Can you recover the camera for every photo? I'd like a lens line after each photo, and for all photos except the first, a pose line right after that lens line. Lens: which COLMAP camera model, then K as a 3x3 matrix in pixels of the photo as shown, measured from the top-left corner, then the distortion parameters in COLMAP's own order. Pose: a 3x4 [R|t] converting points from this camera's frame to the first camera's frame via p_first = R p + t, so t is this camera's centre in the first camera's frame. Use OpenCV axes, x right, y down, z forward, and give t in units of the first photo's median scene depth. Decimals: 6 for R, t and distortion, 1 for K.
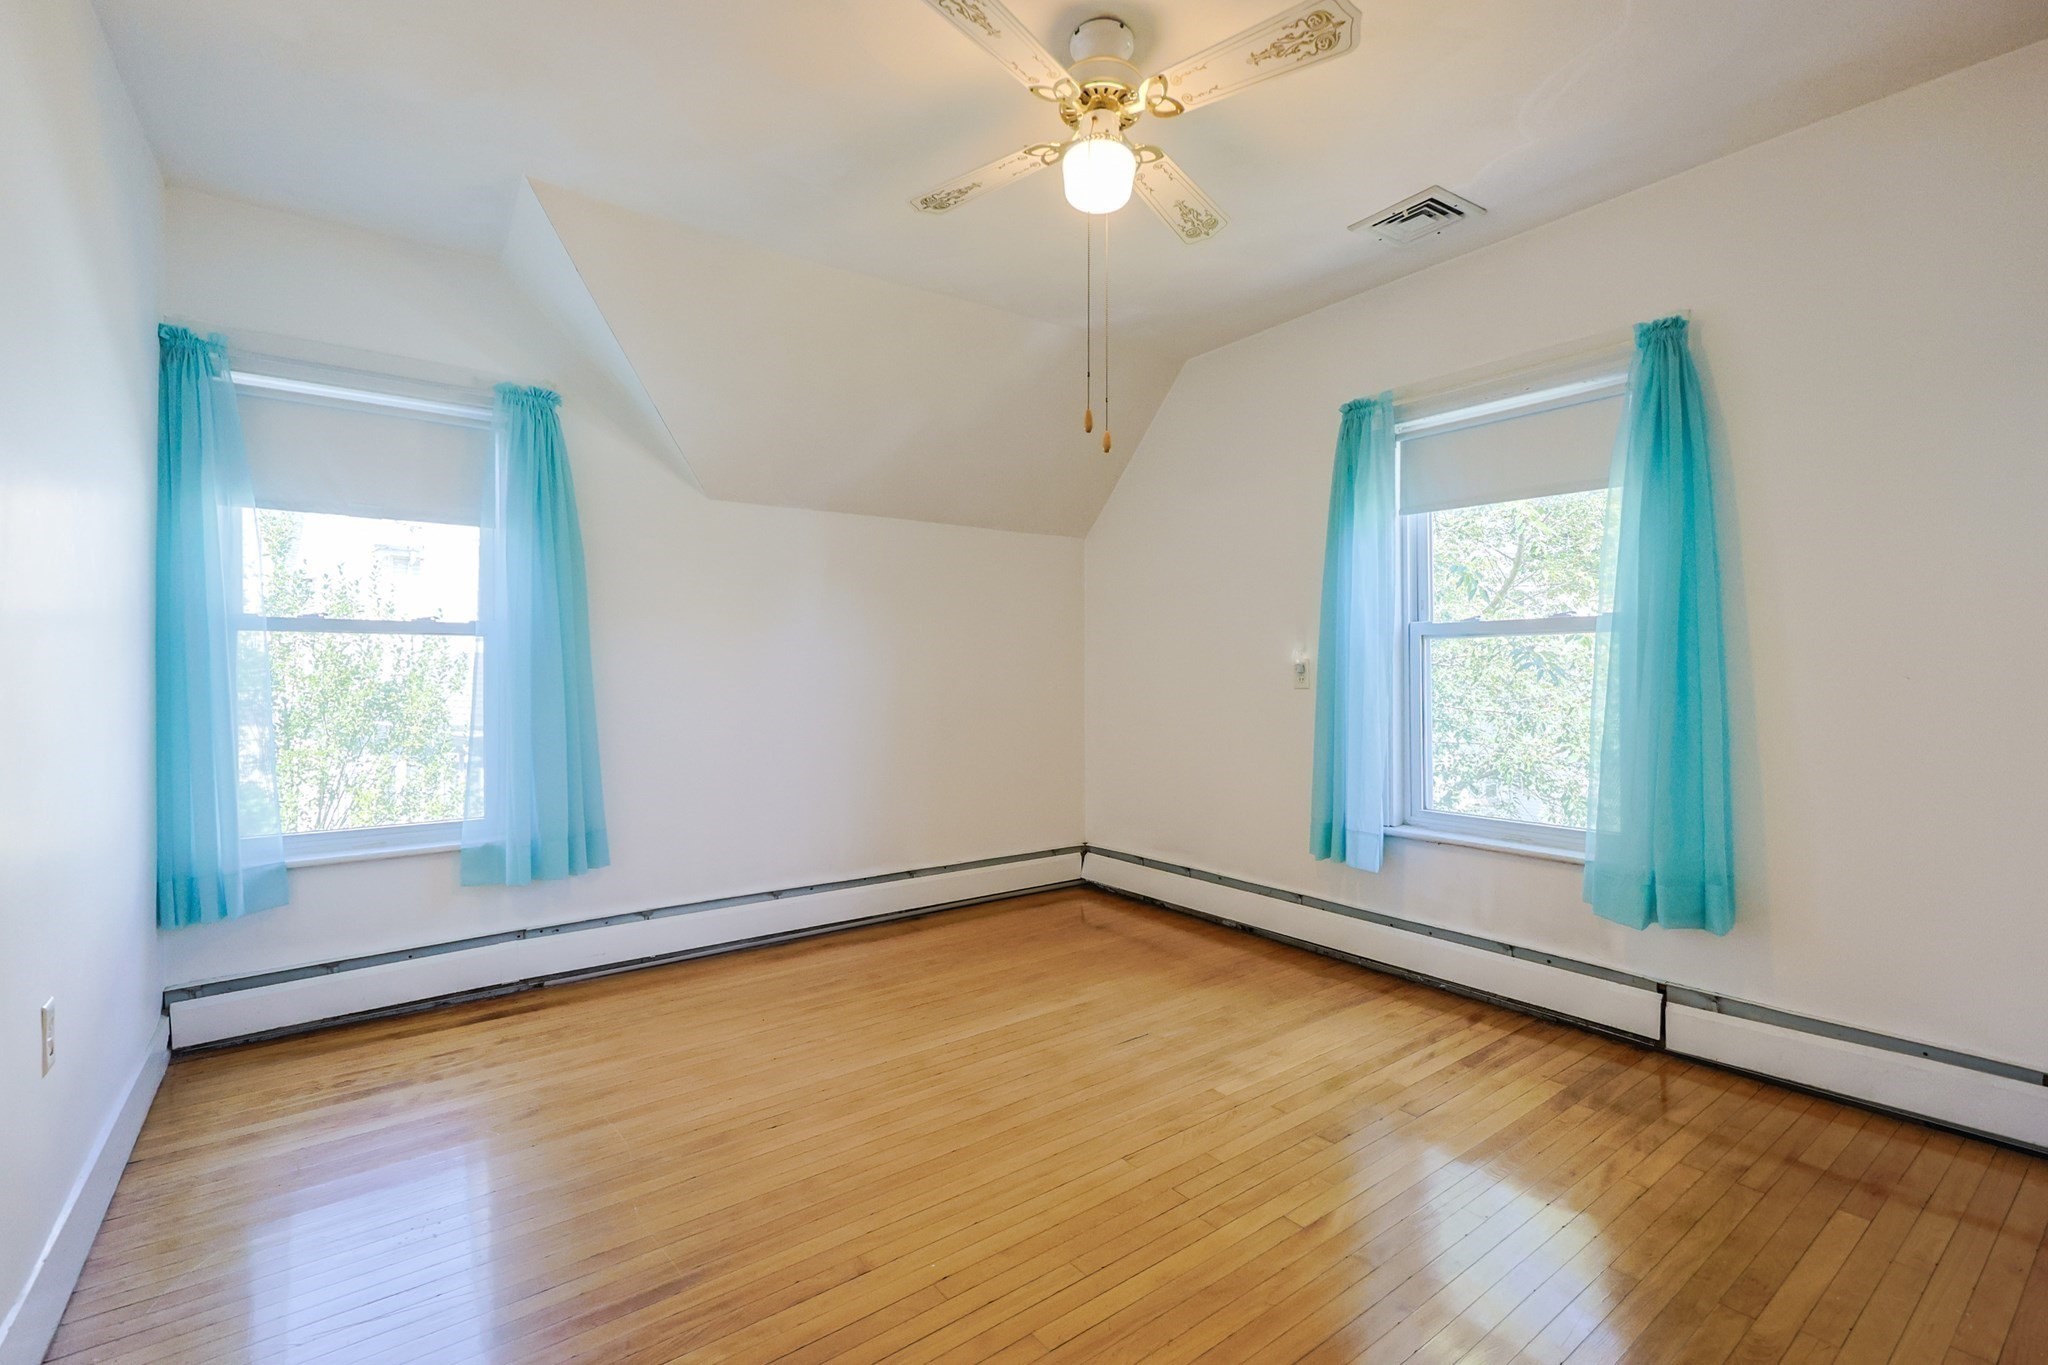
lens RADIAL K [[899.2, 0, 1030.3], [0, 899.2, 671.3], [0, 0, 1]] dist [0.002379, 0.000080]
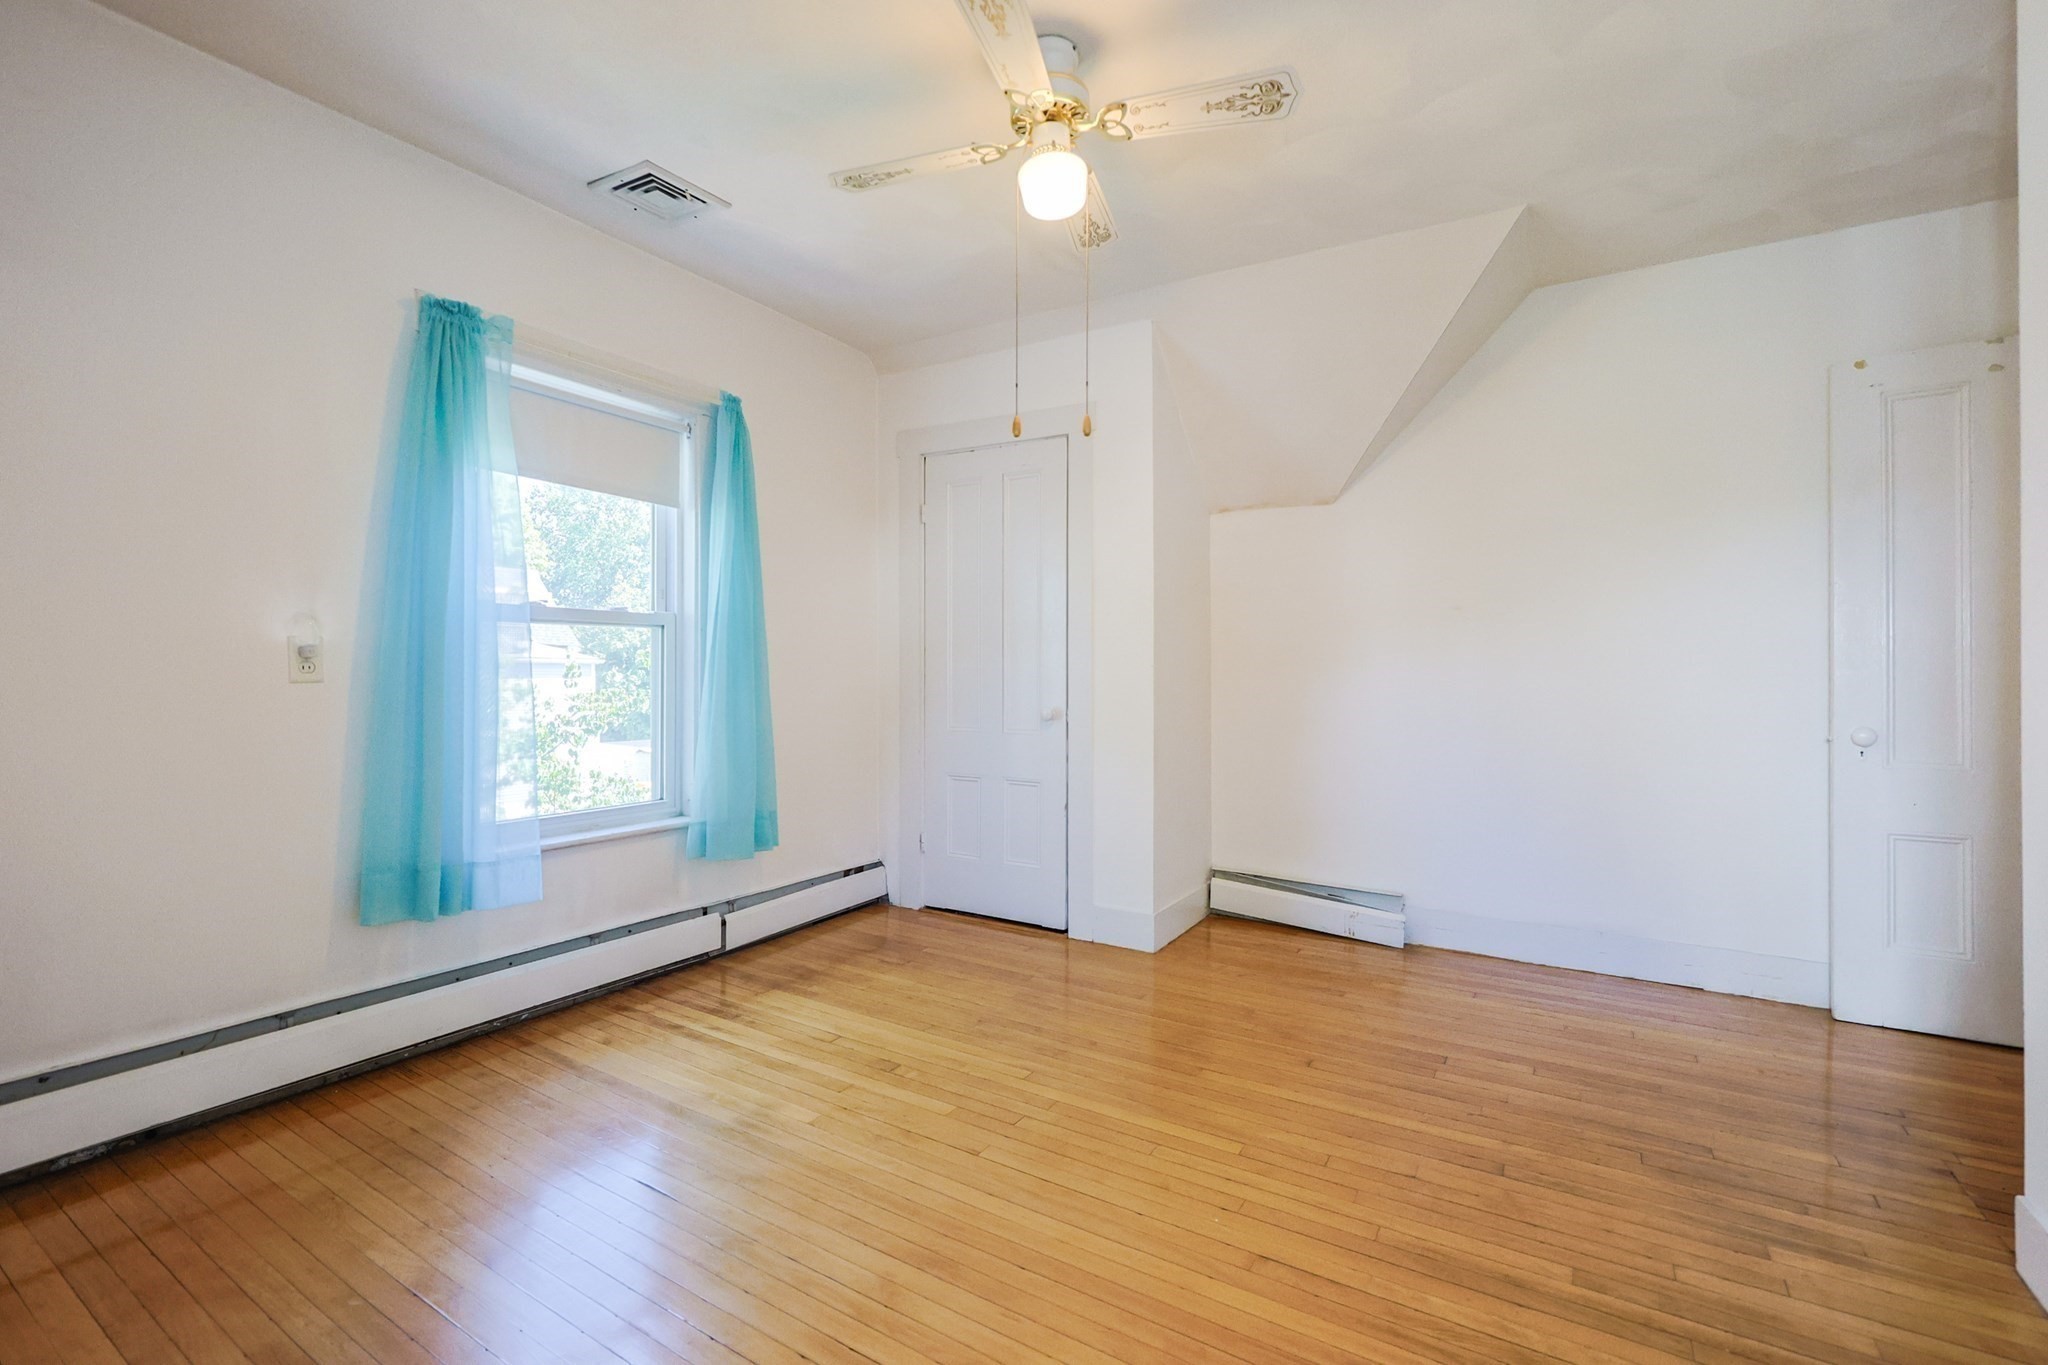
lens RADIAL K [[899.2, 0, 1030.3], [0, 899.2, 671.3], [0, 0, 1]] dist [0.002379, 0.000080]
pose [[-0.360031, 0.003346, 0.932934, -0.645073], [-0.000921, 0.999992, -0.003941, 0.016751], [-0.932940, -0.002278, -0.360025, 1.010964]]
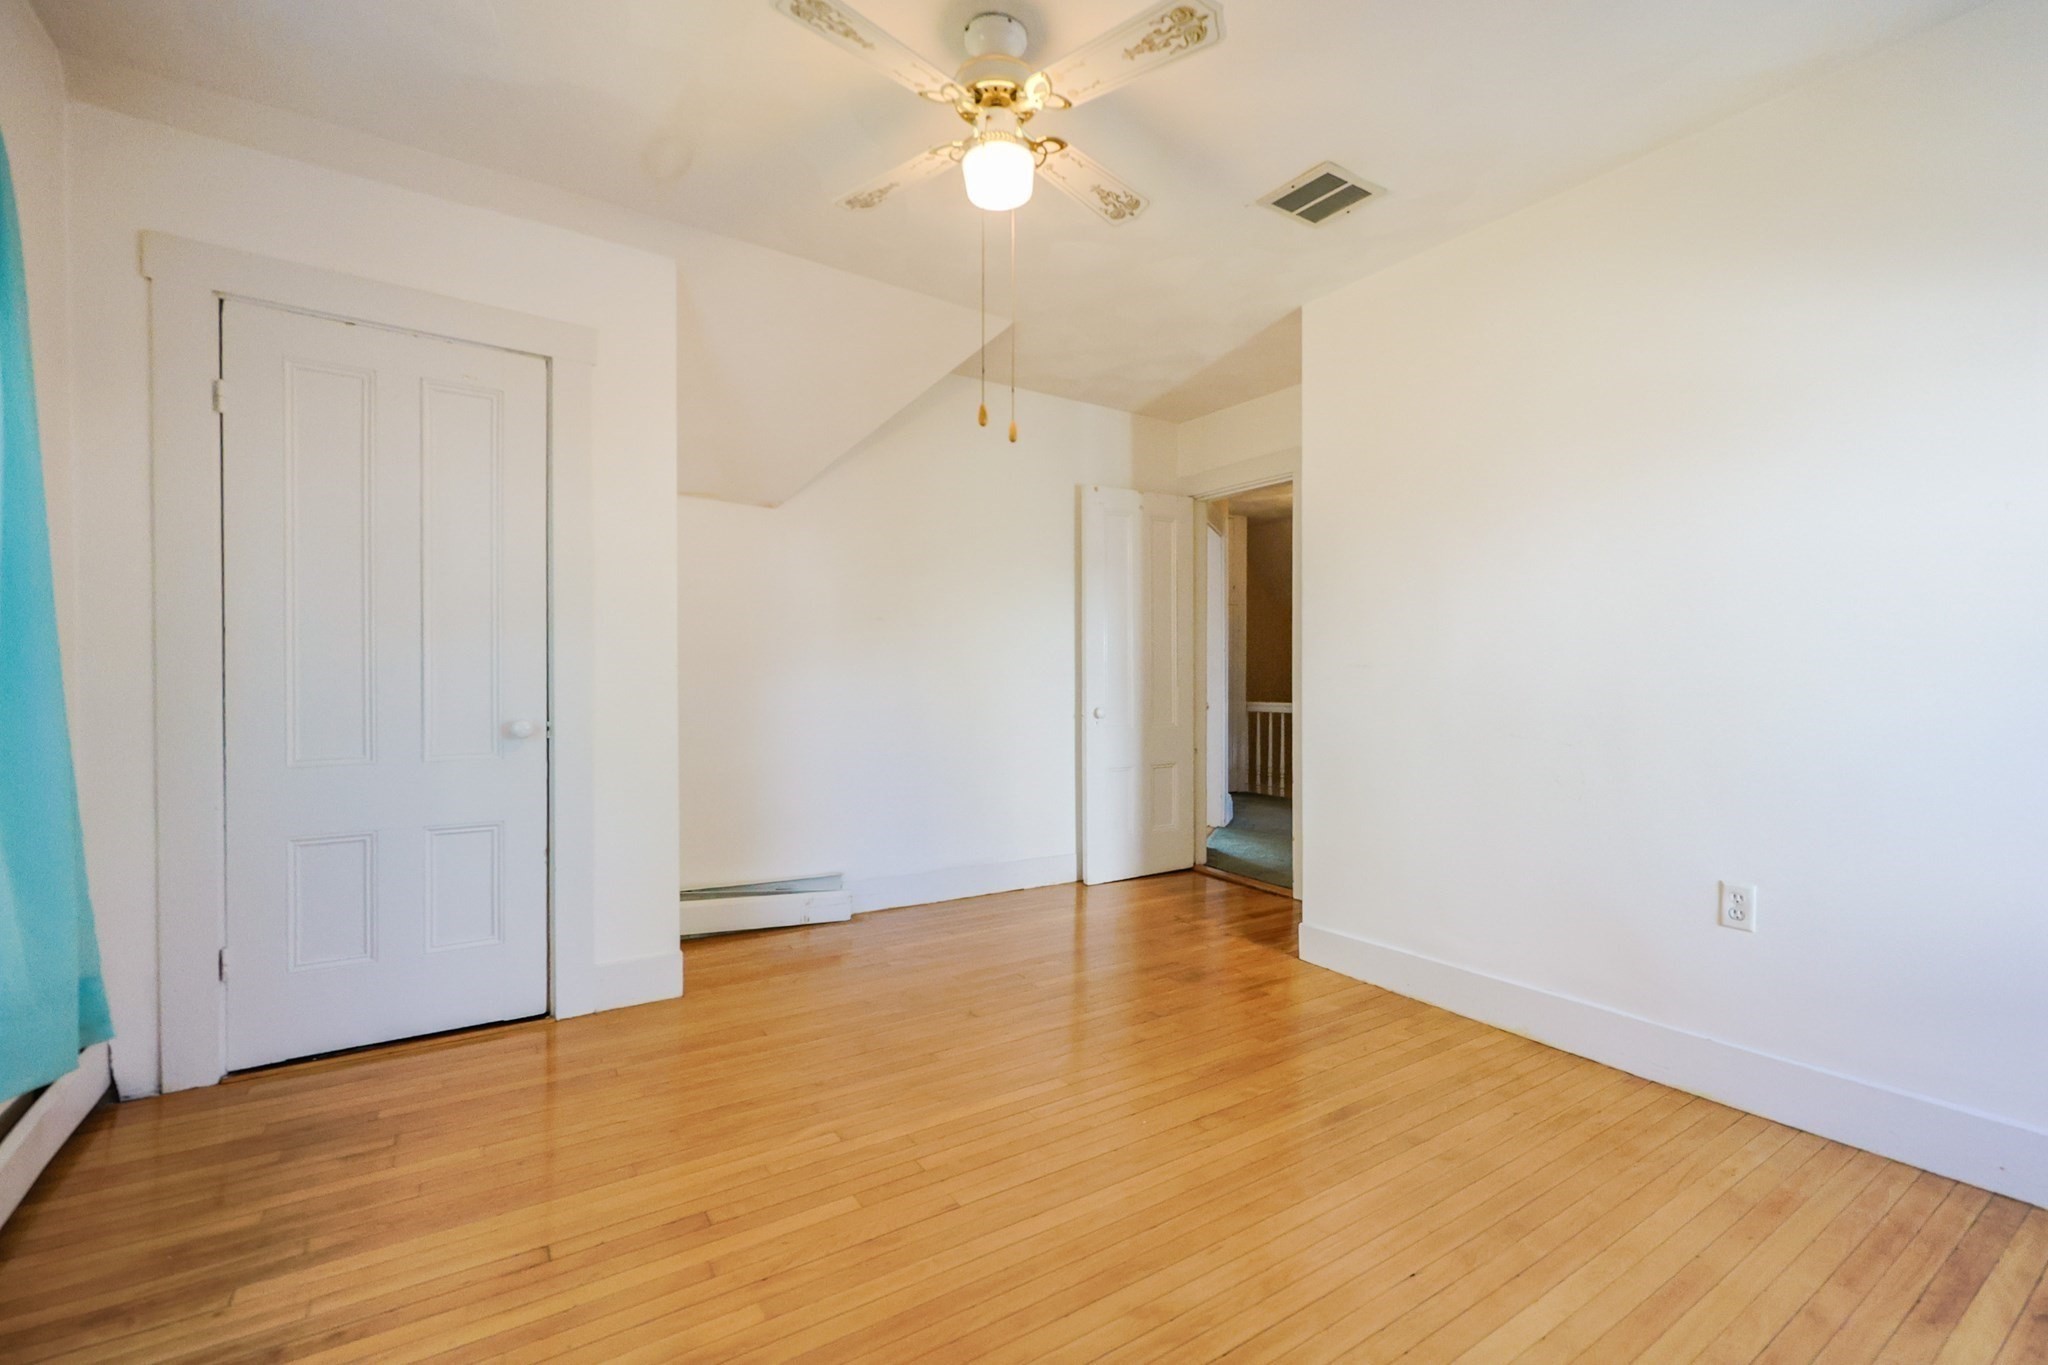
lens RADIAL K [[895.5, 0, 1024.0], [0, 895.5, 682.5], [0, 0, 1]] dist [0.010441, 0.000117]
pose [[-0.998392, -0.002667, 0.056630, -0.005549], [-0.002231, 0.999967, 0.007749, 0.014817], [-0.056648, 0.007611, -0.998365, 1.461374]]
